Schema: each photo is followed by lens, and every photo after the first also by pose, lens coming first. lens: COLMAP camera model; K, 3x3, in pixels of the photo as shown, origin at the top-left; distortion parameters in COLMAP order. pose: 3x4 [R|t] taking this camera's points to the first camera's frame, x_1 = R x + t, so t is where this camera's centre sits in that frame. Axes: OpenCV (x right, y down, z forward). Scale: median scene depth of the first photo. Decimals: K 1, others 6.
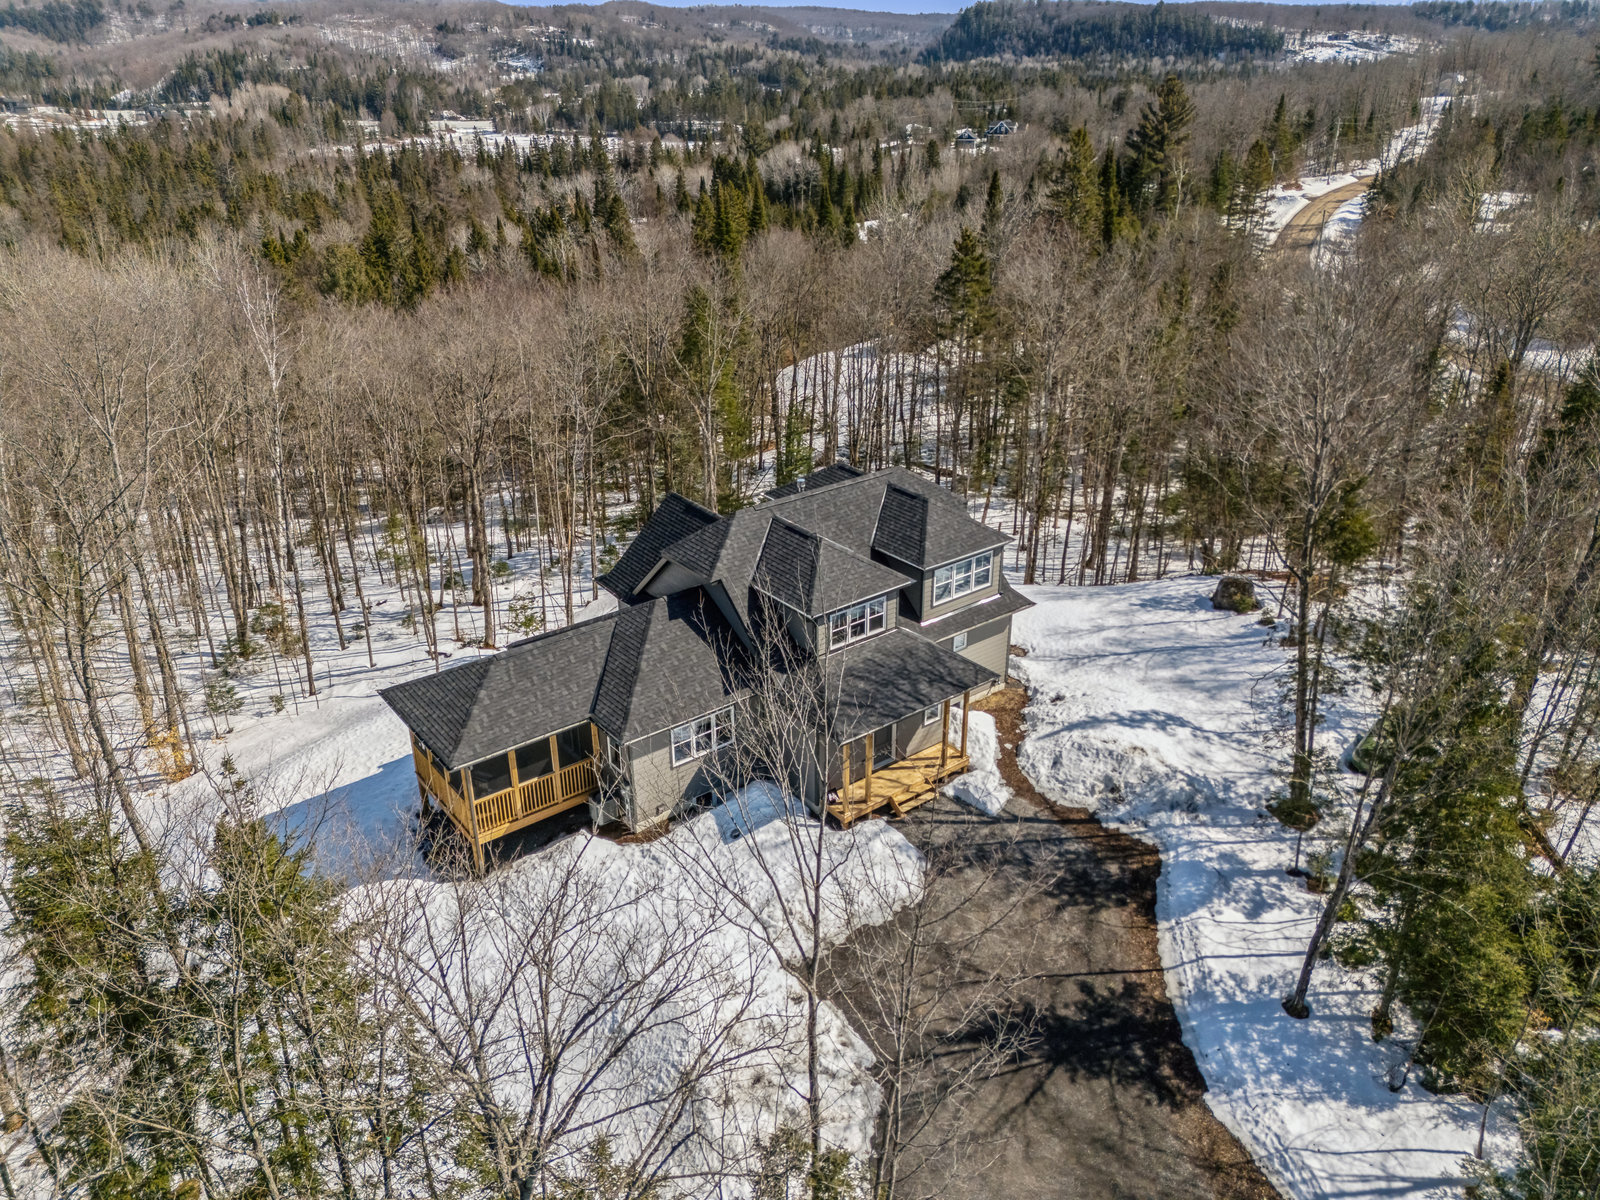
lens RADIAL K [[1175.2, 0, 800.0], [0, 1175.2, 600.0], [0, 0, 1]] dist [0.072310, -0.057814]
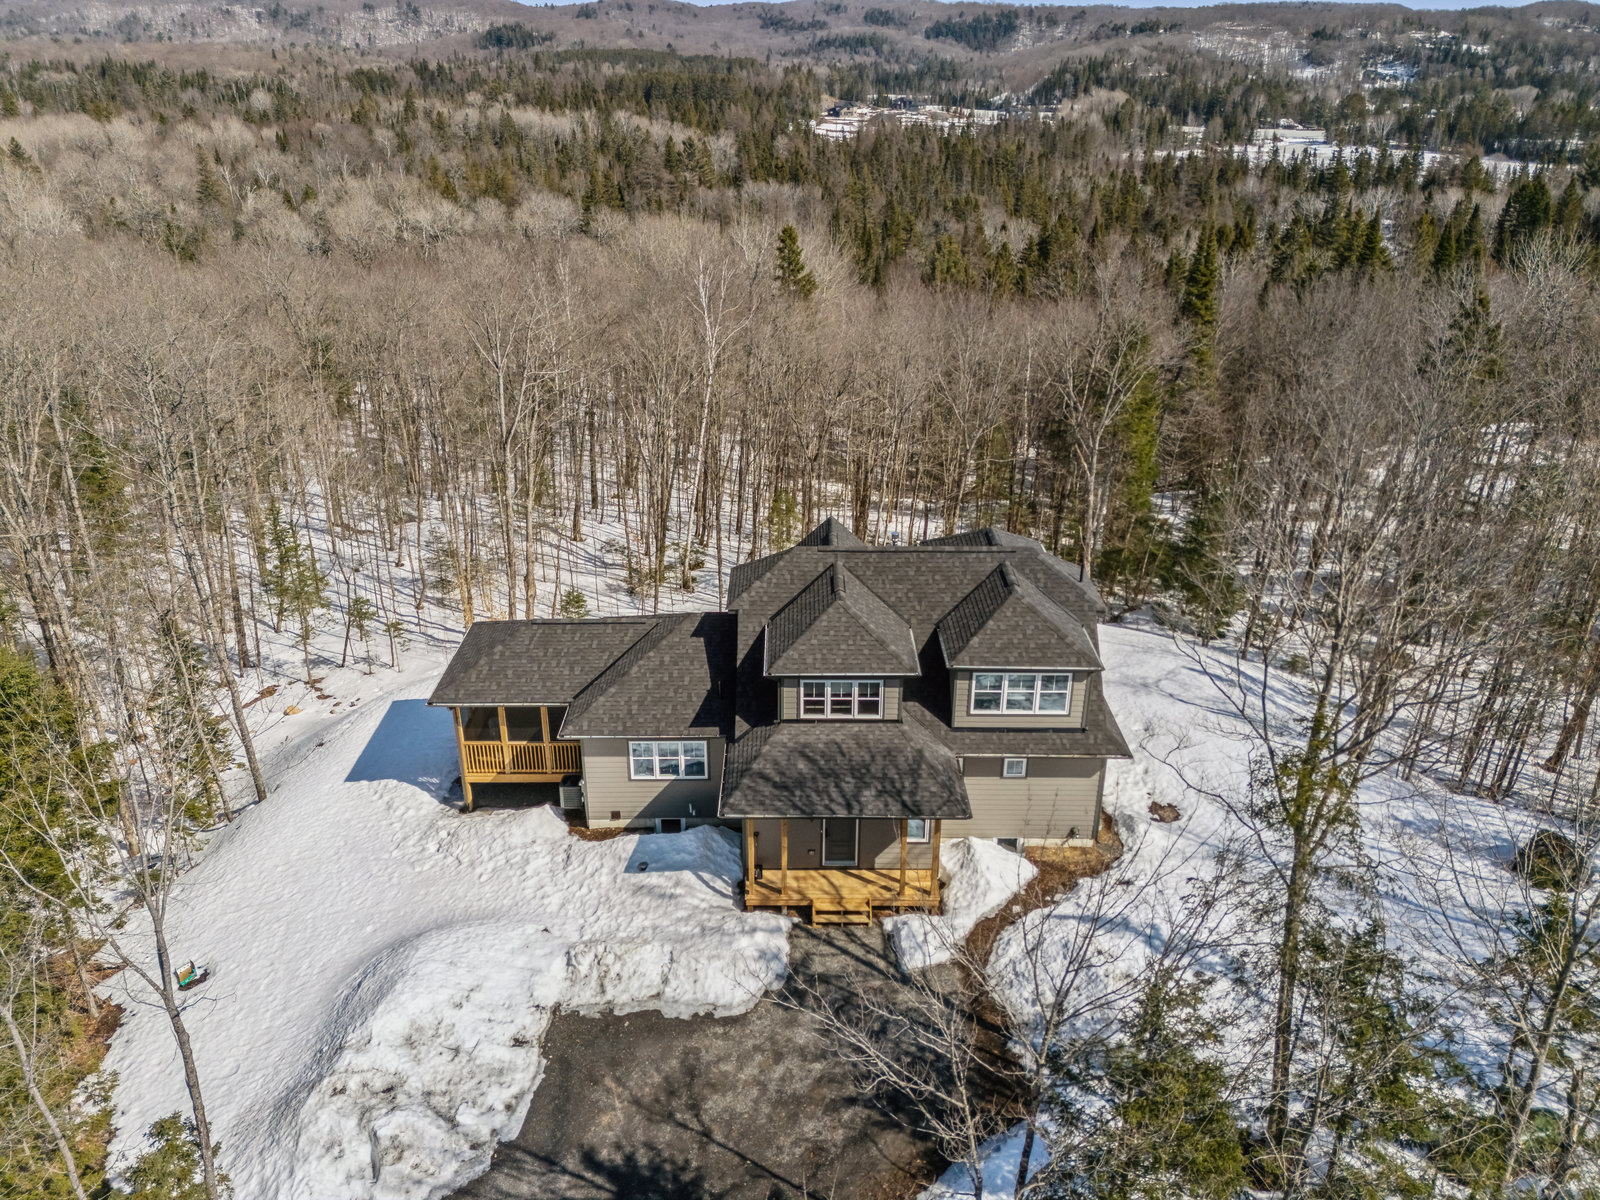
lens RADIAL K [[1183.9, 0, 799.9], [0, 1183.9, 575.8], [0, 0, 1]] dist [0.072155, -0.054817]
pose [[0.791860, 0.257518, -0.553753, 0.483164], [-0.270811, 0.960789, 0.059551, -0.112272], [0.547375, 0.102806, 0.830549, 0.223157]]
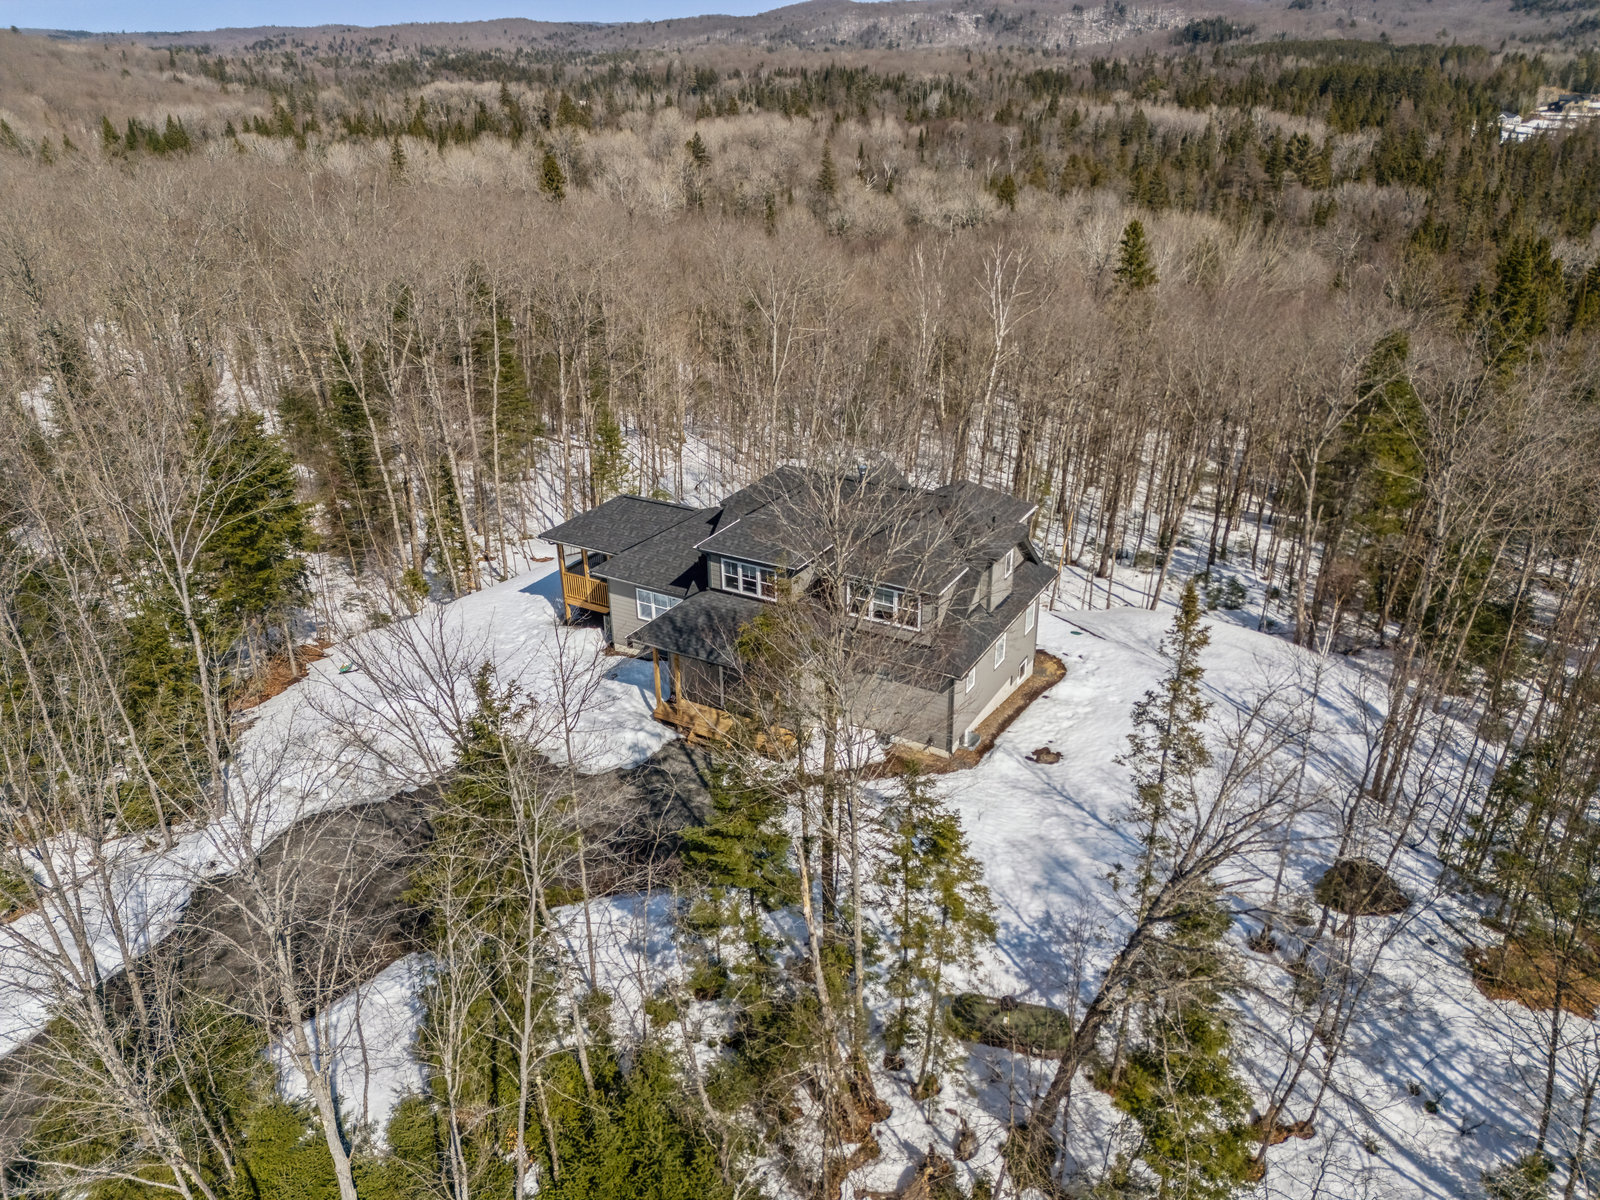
lens RADIAL K [[1183.9, 0, 799.9], [0, 1183.9, 575.8], [0, 0, 1]] dist [0.072155, -0.054817]
pose [[0.375399, 0.378126, -0.846225, 0.999493], [-0.387992, 0.893264, 0.227026, -0.254115], [0.841747, 0.243103, 0.482040, 0.479300]]
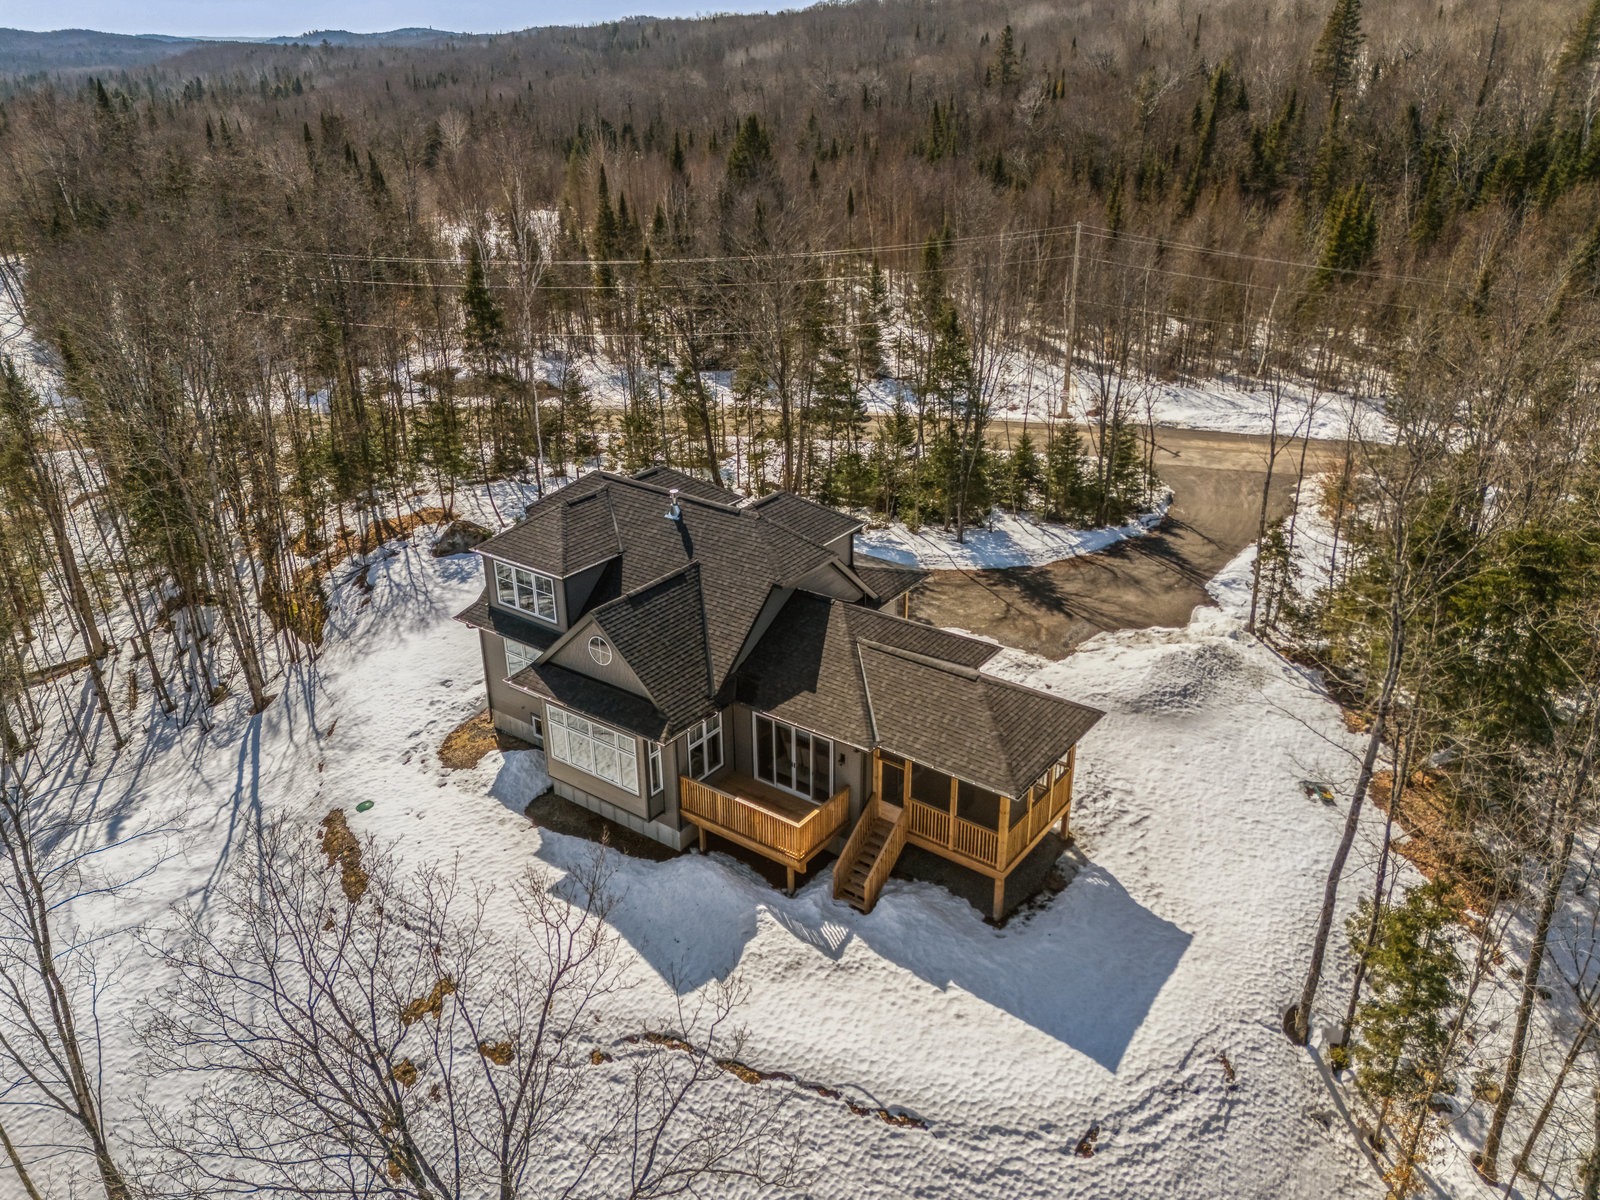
lens RADIAL K [[1175.2, 0, 800.0], [0, 1175.2, 600.0], [0, 0, 1]] dist [0.072310, -0.057814]
pose [[-0.276140, -0.391347, 0.877835, -0.938792], [0.418475, 0.773272, 0.476372, -0.460485], [-0.865231, 0.498897, -0.049762, 1.076462]]
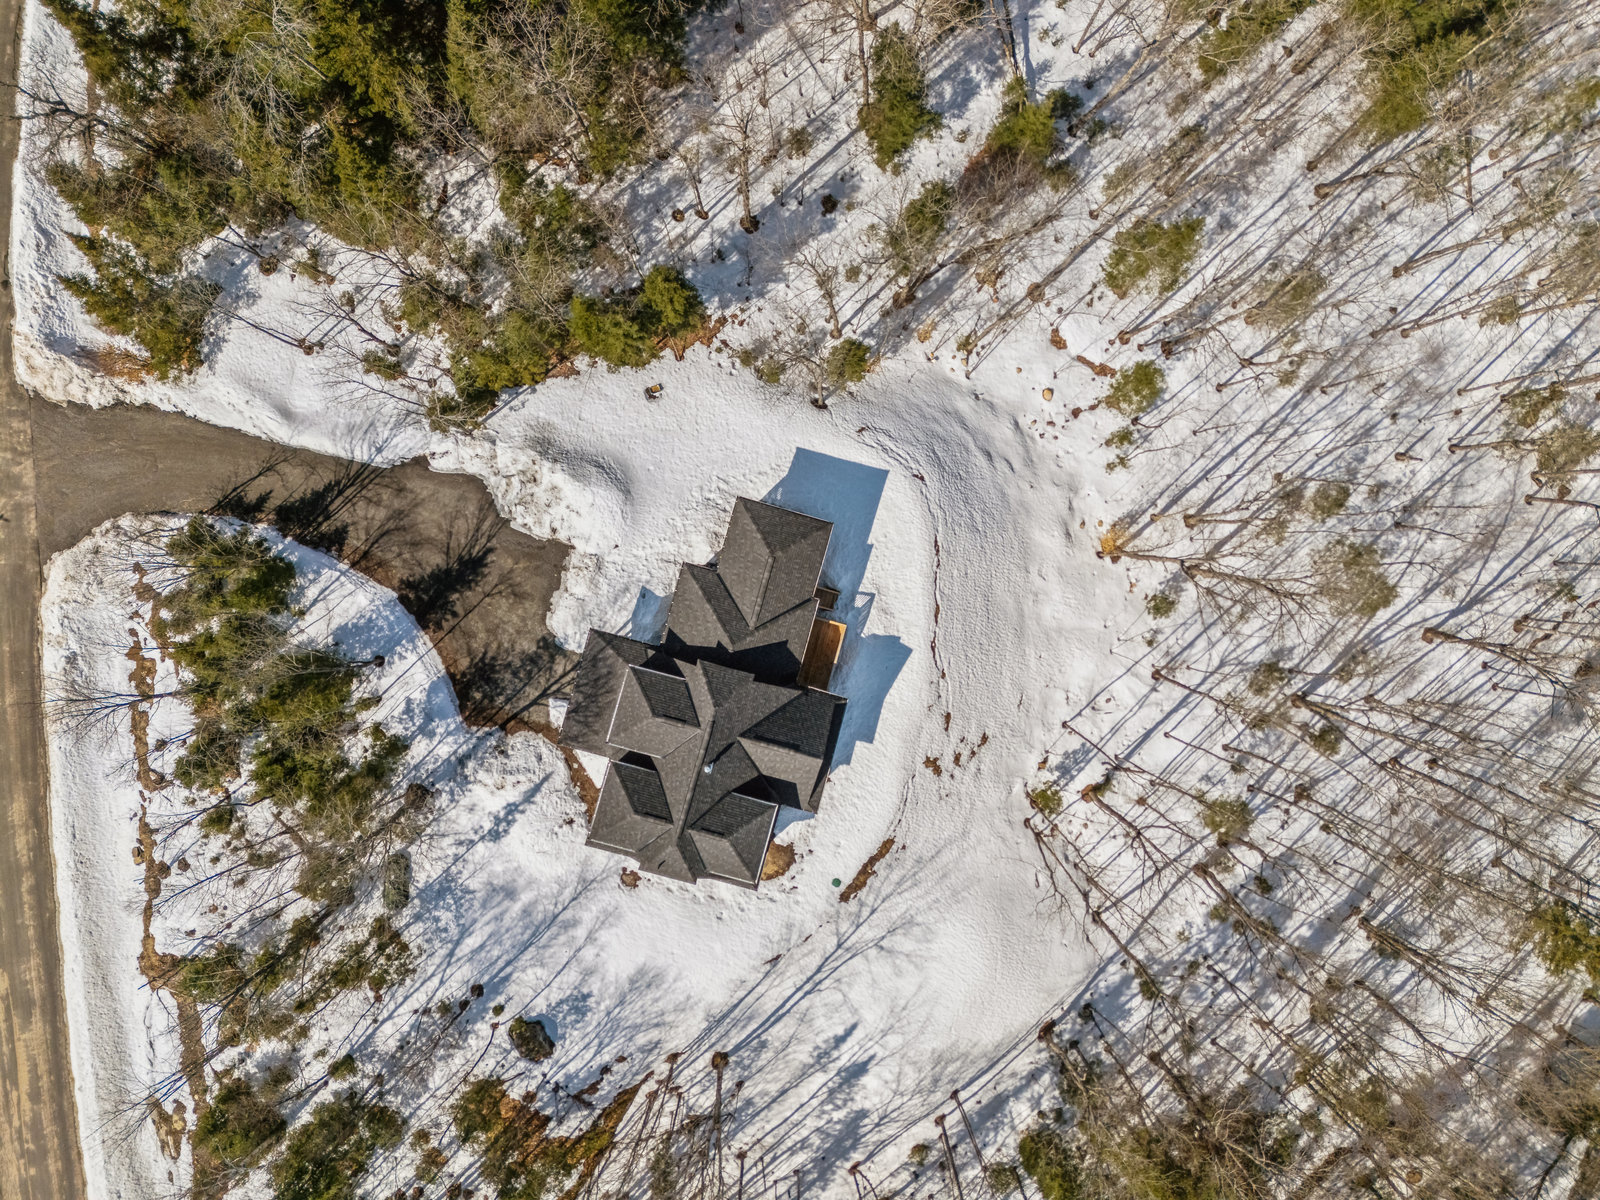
lens RADIAL K [[1175.2, 0, 800.0], [0, 1175.2, 600.0], [0, 0, 1]] dist [0.072310, -0.057814]
pose [[-0.798494, 0.601969, 0.006409, -0.244227], [-0.253240, -0.345535, 0.903590, -1.476577], [0.546147, 0.719888, 0.428350, 0.308615]]
